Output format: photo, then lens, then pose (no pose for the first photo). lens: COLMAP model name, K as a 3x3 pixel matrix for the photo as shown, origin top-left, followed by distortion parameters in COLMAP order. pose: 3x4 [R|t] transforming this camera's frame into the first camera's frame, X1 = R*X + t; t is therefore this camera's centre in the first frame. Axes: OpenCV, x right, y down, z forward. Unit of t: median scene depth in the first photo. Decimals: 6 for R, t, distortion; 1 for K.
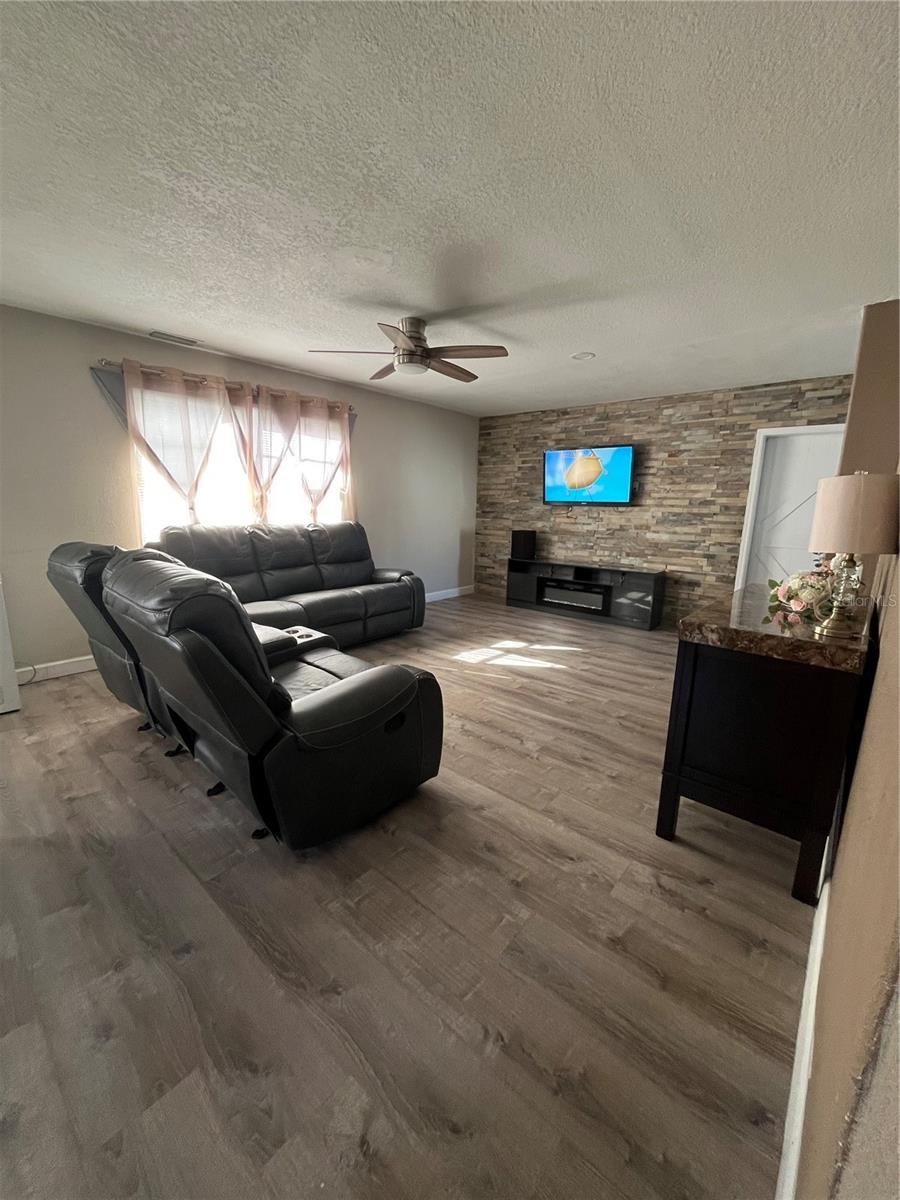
lens RADIAL K [[480.3, 0, 446.0], [0, 480.3, 601.4], [0, 0, 1]] dist [-0.000737, -0.000652]
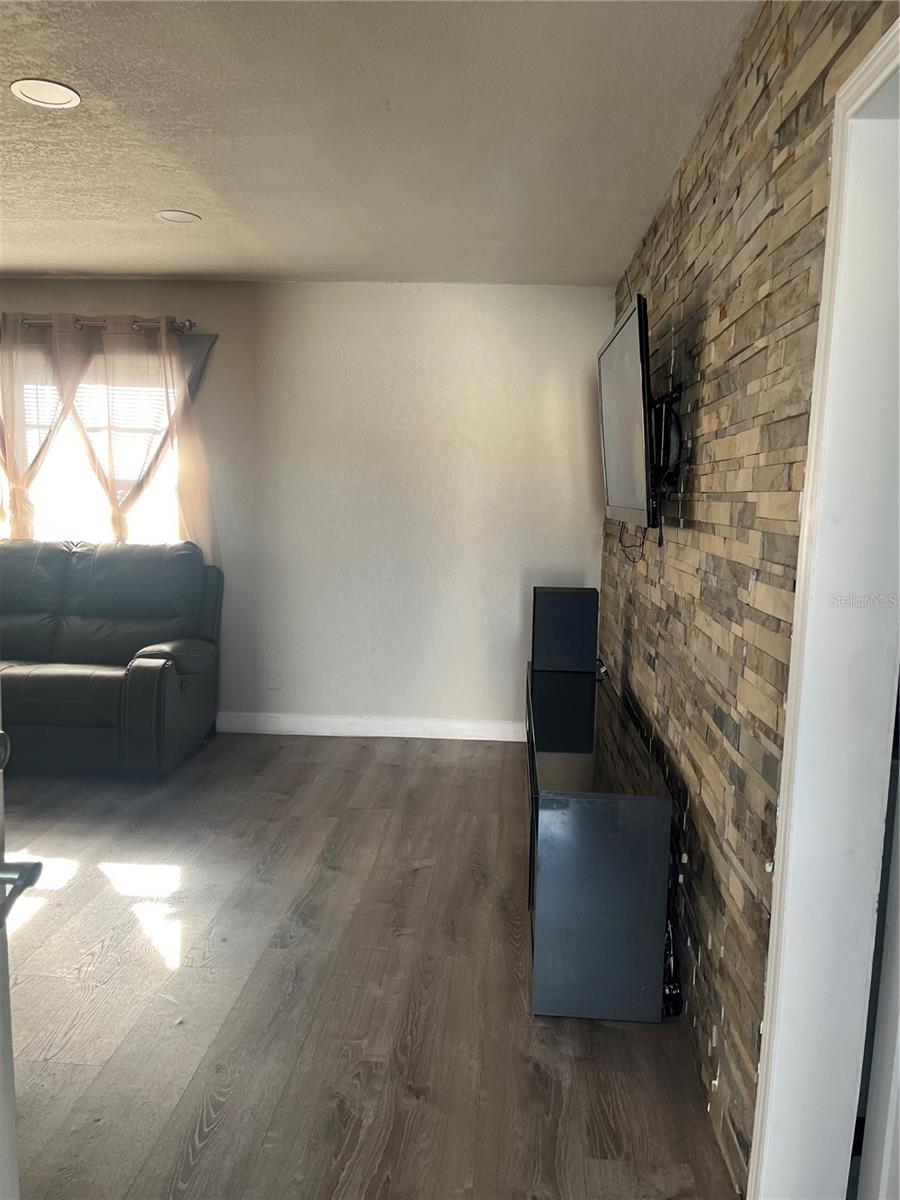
lens RADIAL K [[903.0, 0, 453.0], [0, 903.0, 607.2], [0, 0, 1]] dist [0.074036, -0.099885]
pose [[0.604358, 0.095804, -0.790932, 0.774748], [-0.171422, 0.985129, -0.011658, -0.139749], [0.778053, 0.142629, 0.611793, 0.662370]]
